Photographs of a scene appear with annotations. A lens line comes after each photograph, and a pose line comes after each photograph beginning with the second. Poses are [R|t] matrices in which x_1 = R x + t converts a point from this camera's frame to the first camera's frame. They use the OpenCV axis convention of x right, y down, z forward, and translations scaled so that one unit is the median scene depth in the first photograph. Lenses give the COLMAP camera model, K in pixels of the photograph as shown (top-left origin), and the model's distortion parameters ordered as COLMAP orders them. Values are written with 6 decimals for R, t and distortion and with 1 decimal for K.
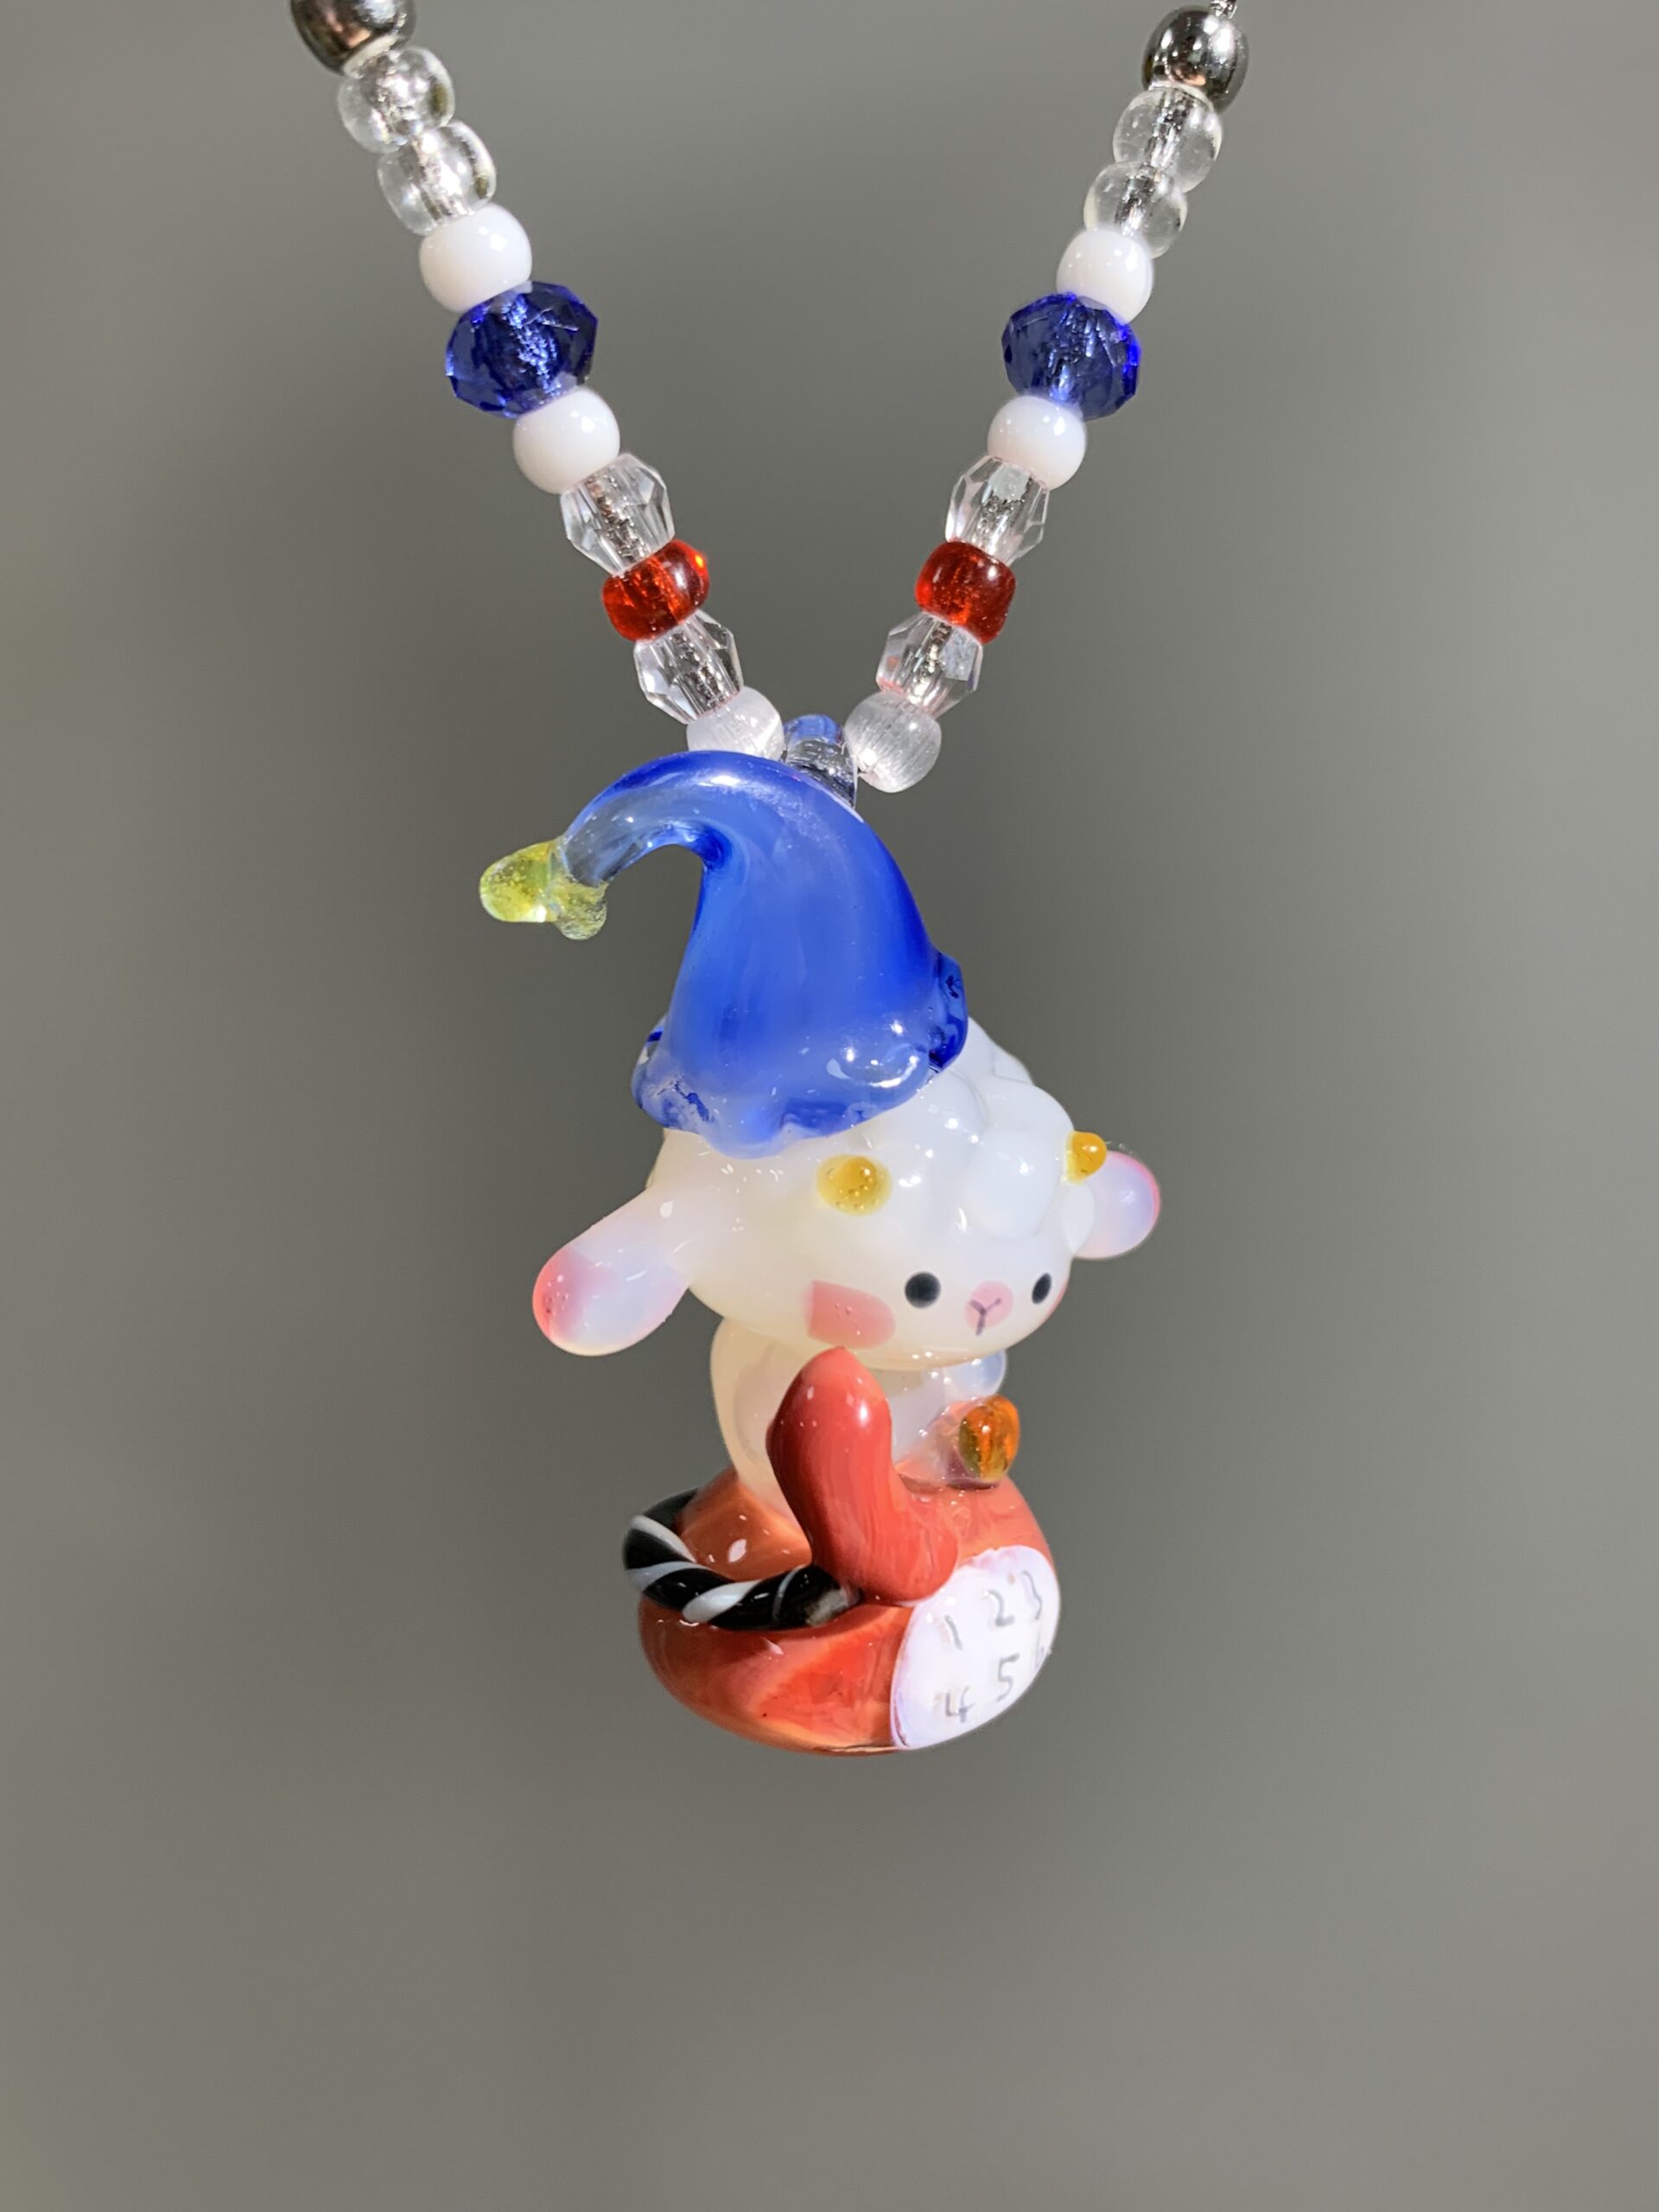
lens RADIAL K [[2025.5, 0, 829.5], [0, 2025.5, 1106.0], [0, 0, 1]] dist [-0.144006, -0.009877]
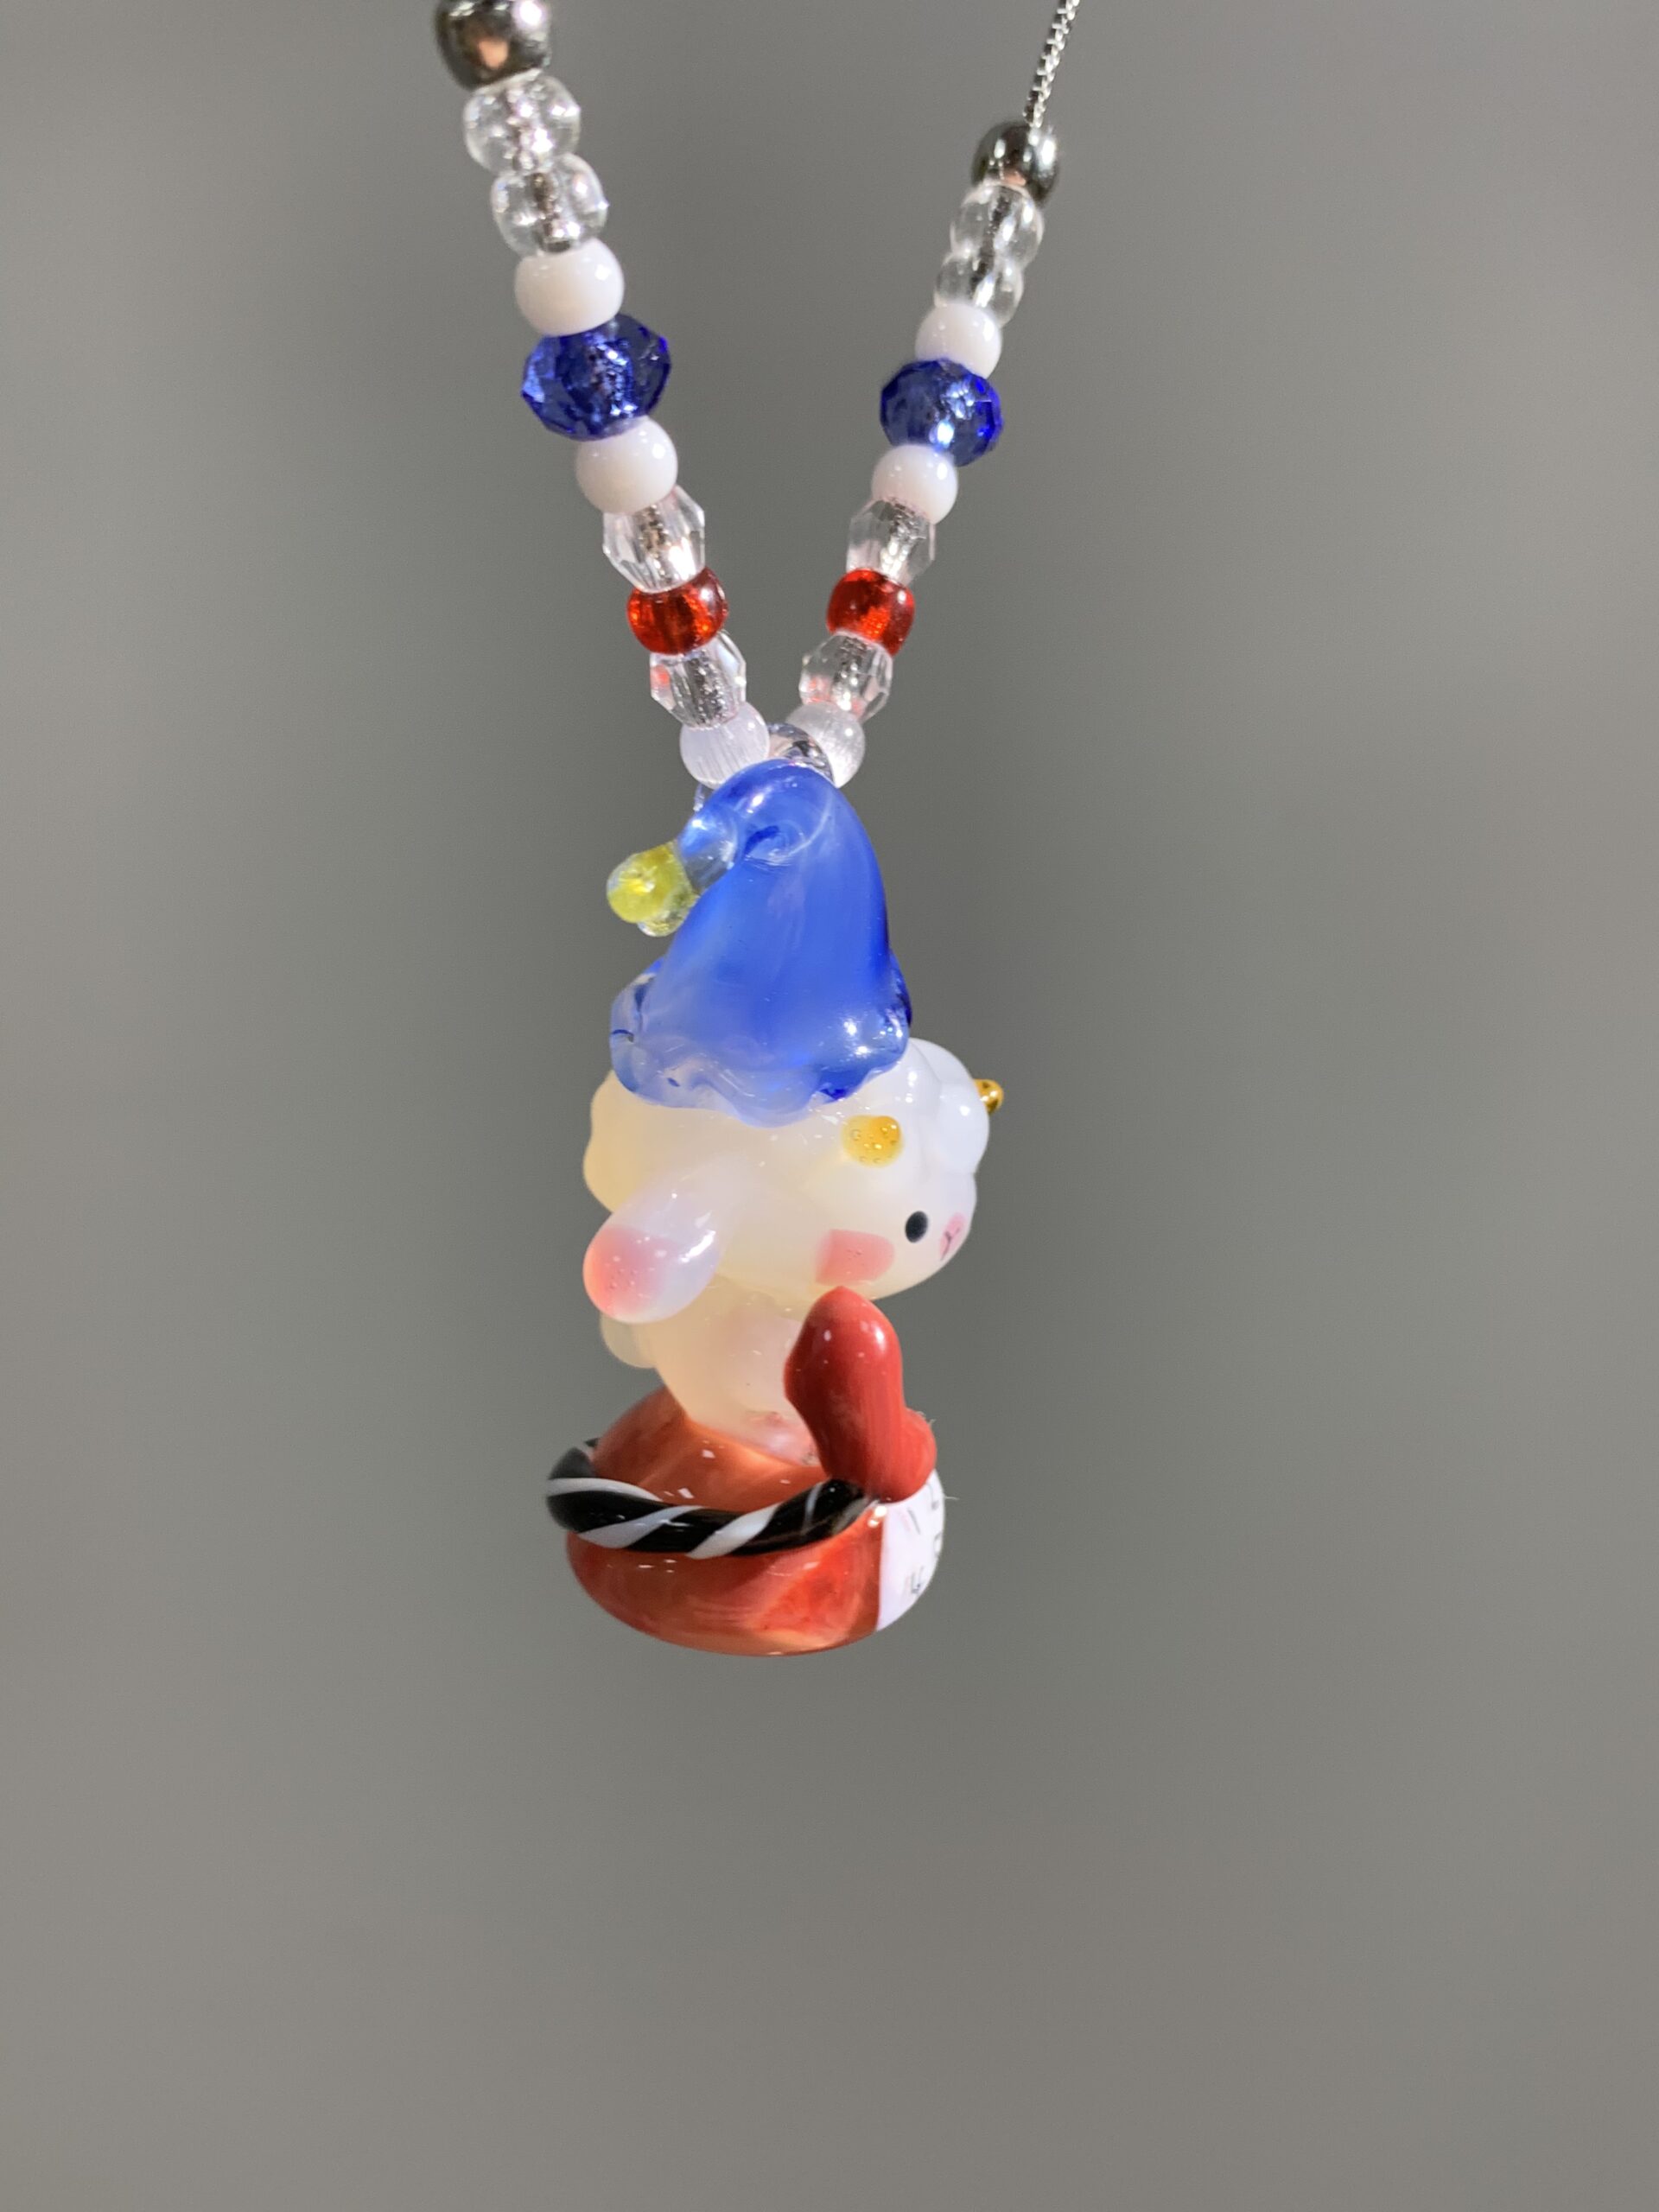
lens RADIAL K [[2025.5, 0, 829.5], [0, 2025.5, 1106.0], [0, 0, 1]] dist [-0.144006, -0.009877]
pose [[0.867030, -0.083595, 0.491193, -0.546816], [0.074339, 0.996495, 0.038372, -0.024254], [-0.492679, 0.003245, 0.870205, 0.017225]]
